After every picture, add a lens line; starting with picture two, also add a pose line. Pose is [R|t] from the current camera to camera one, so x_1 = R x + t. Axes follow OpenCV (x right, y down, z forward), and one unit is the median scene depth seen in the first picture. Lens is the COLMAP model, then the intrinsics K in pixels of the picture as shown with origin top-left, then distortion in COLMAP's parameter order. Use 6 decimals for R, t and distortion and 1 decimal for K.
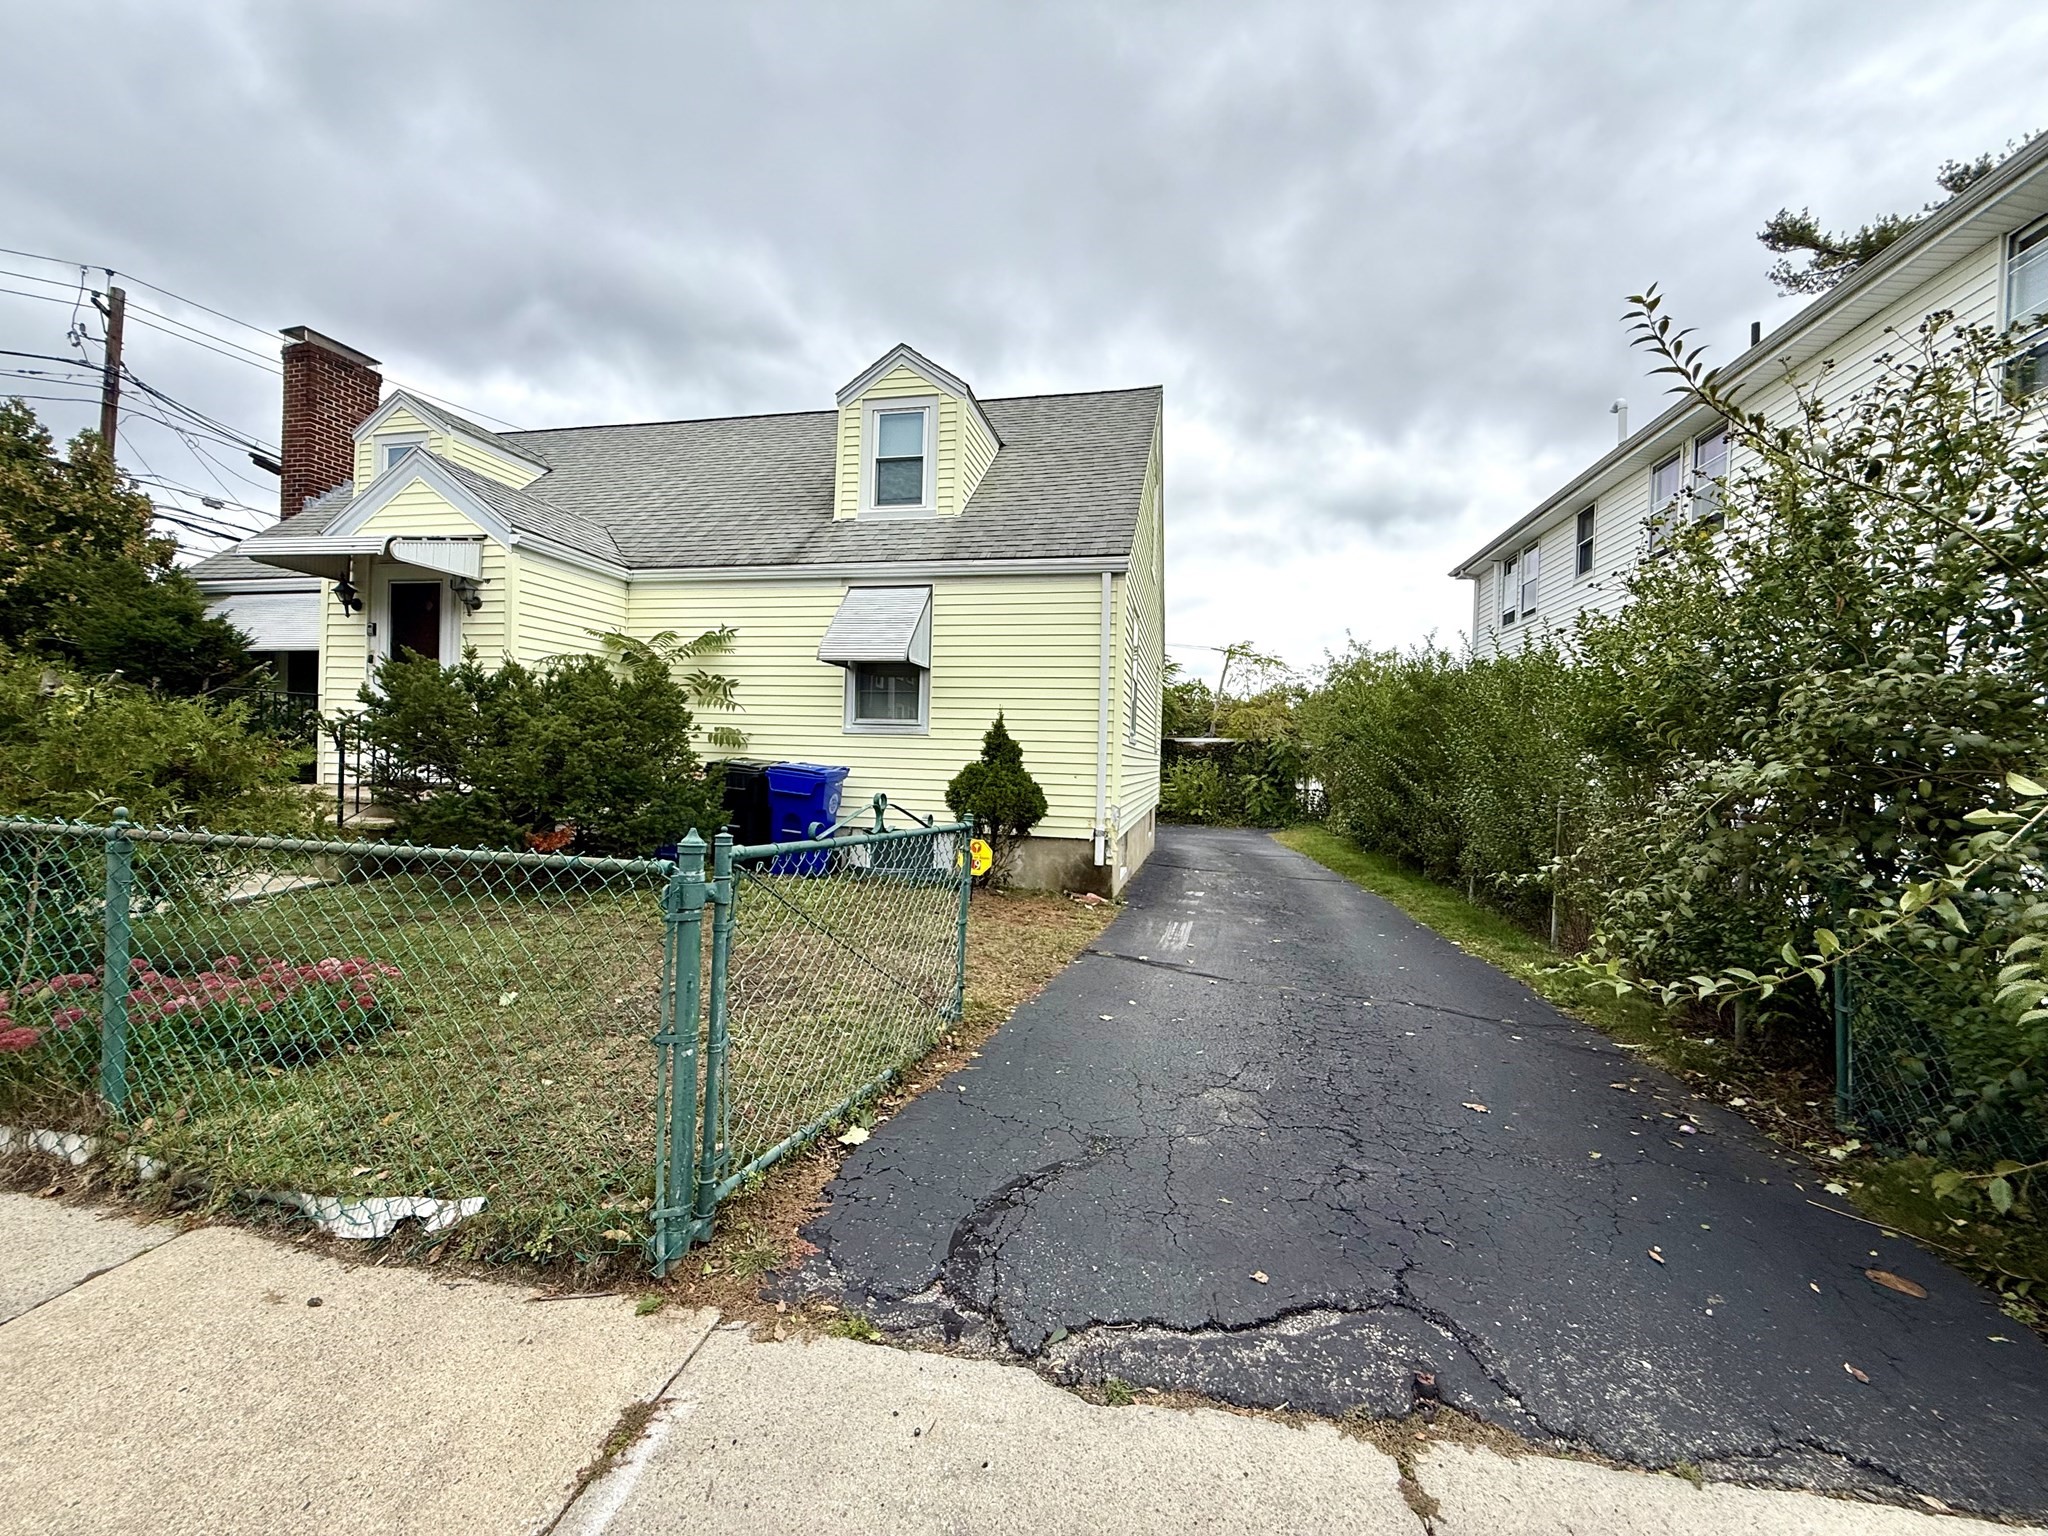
lens RADIAL K [[816.2, 0, 1014.6], [0, 816.2, 766.8], [0, 0, 1]] dist [-0.000144, -0.000148]
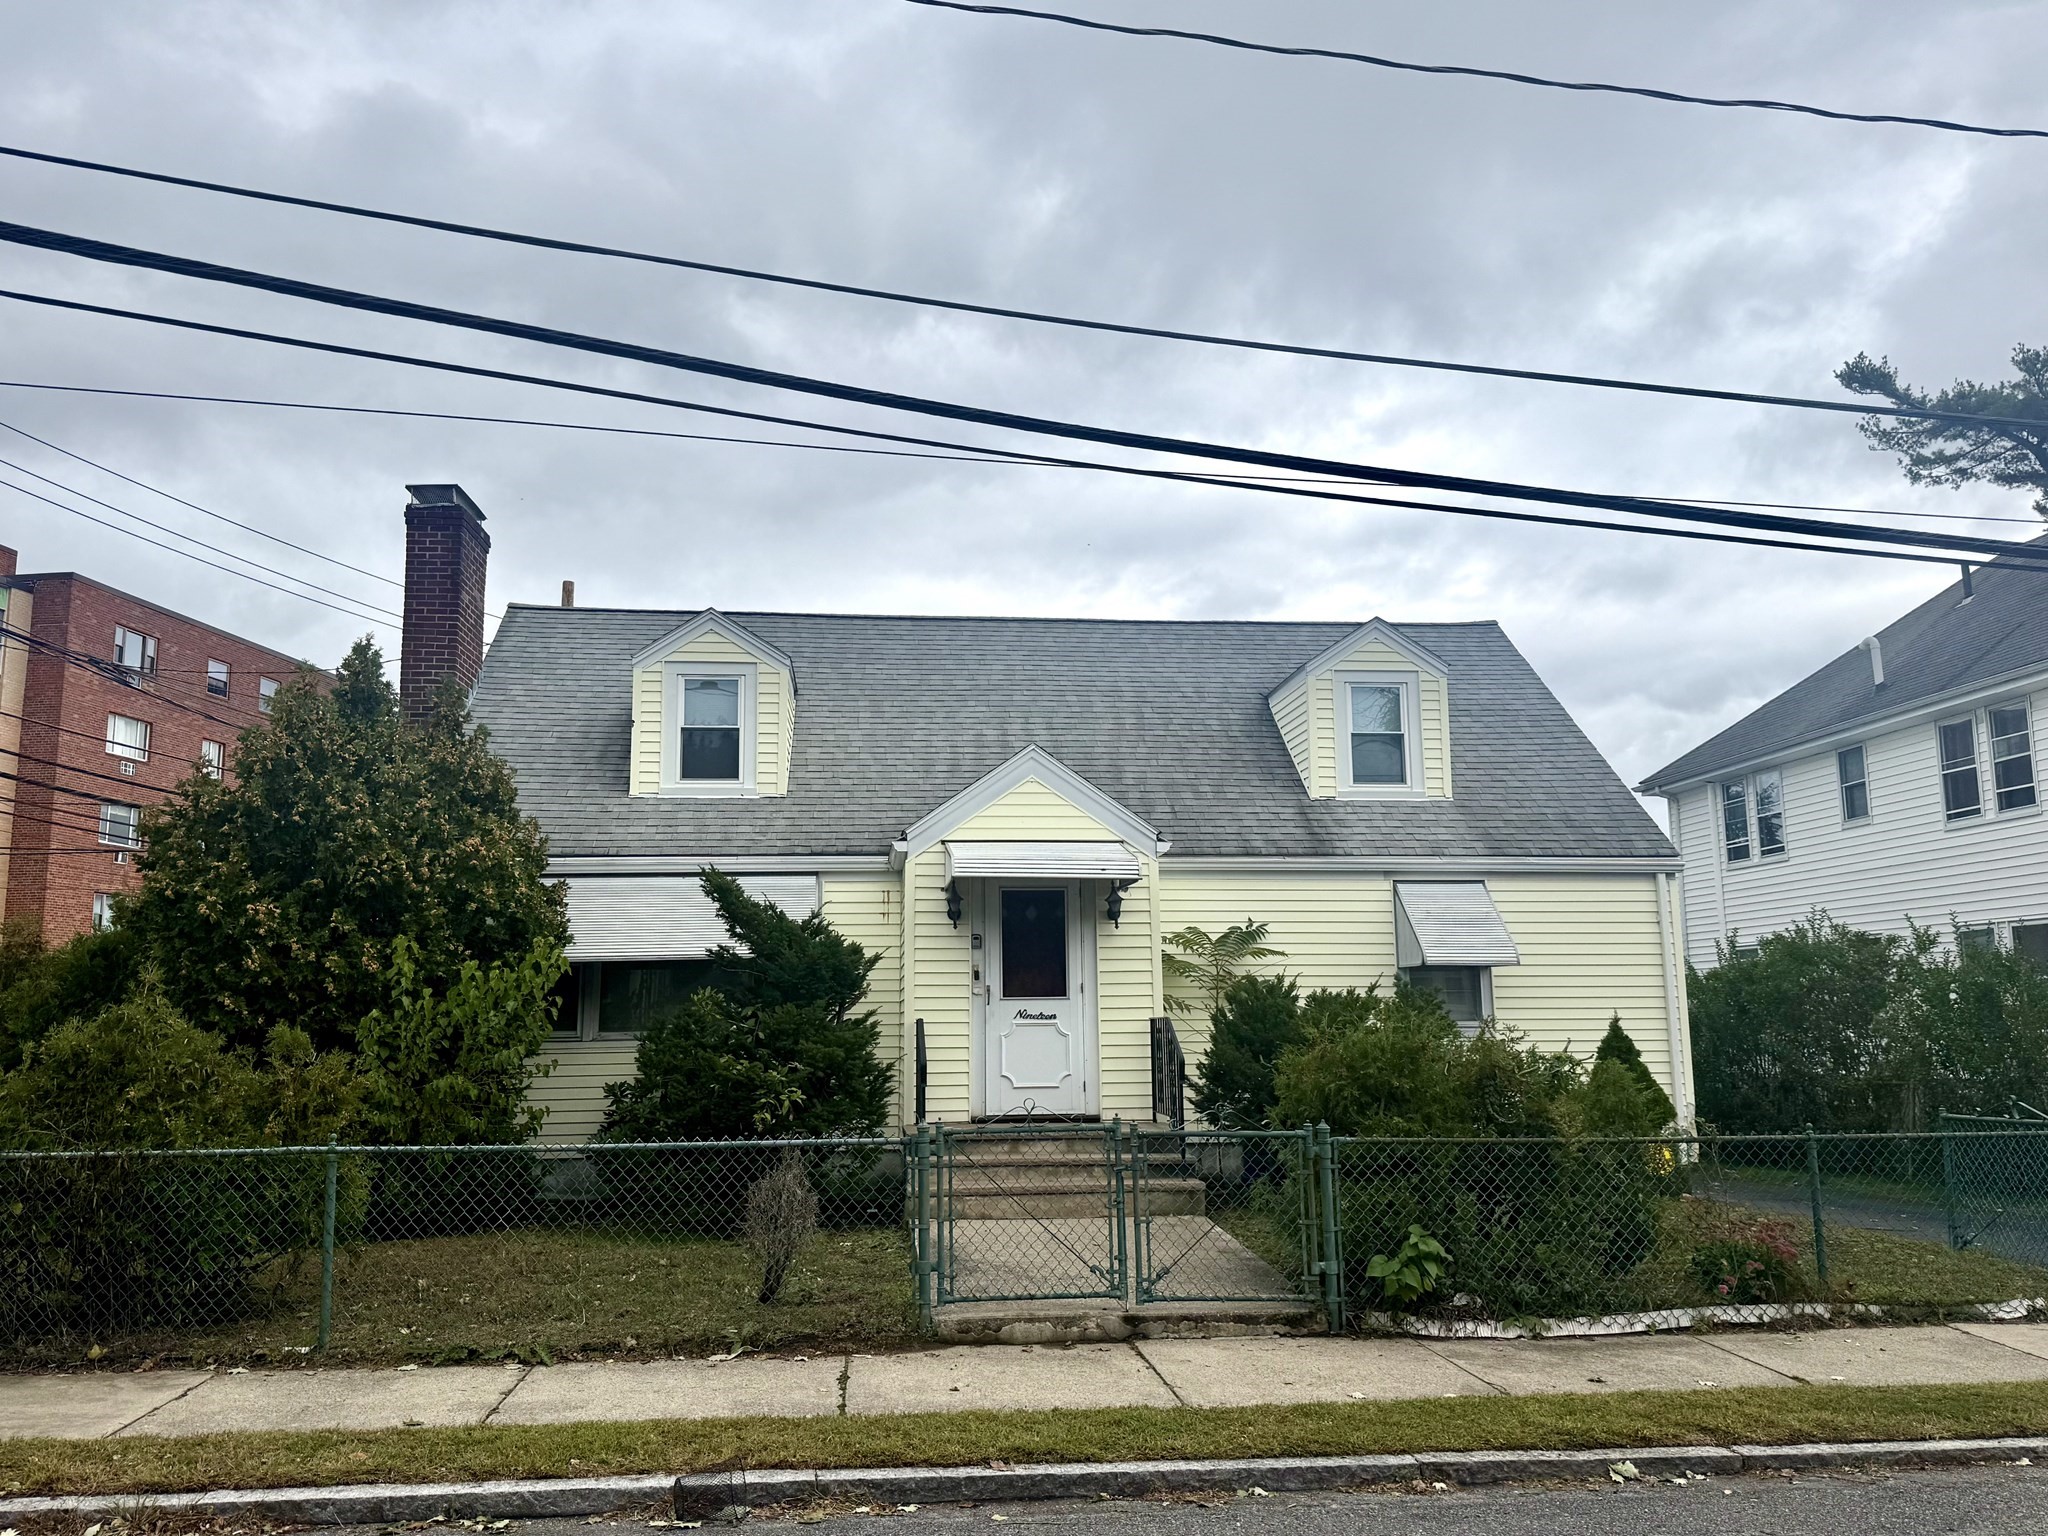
lens RADIAL K [[1578.4, 0, 1028.2], [0, 1578.4, 760.7], [0, 0, 1]] dist [0.087239, -0.126333]
pose [[0.946646, 0.014558, 0.321946, -1.154840], [0.040927, 0.985460, -0.164902, -0.068690], [-0.319665, 0.169280, 0.932287, -0.581433]]
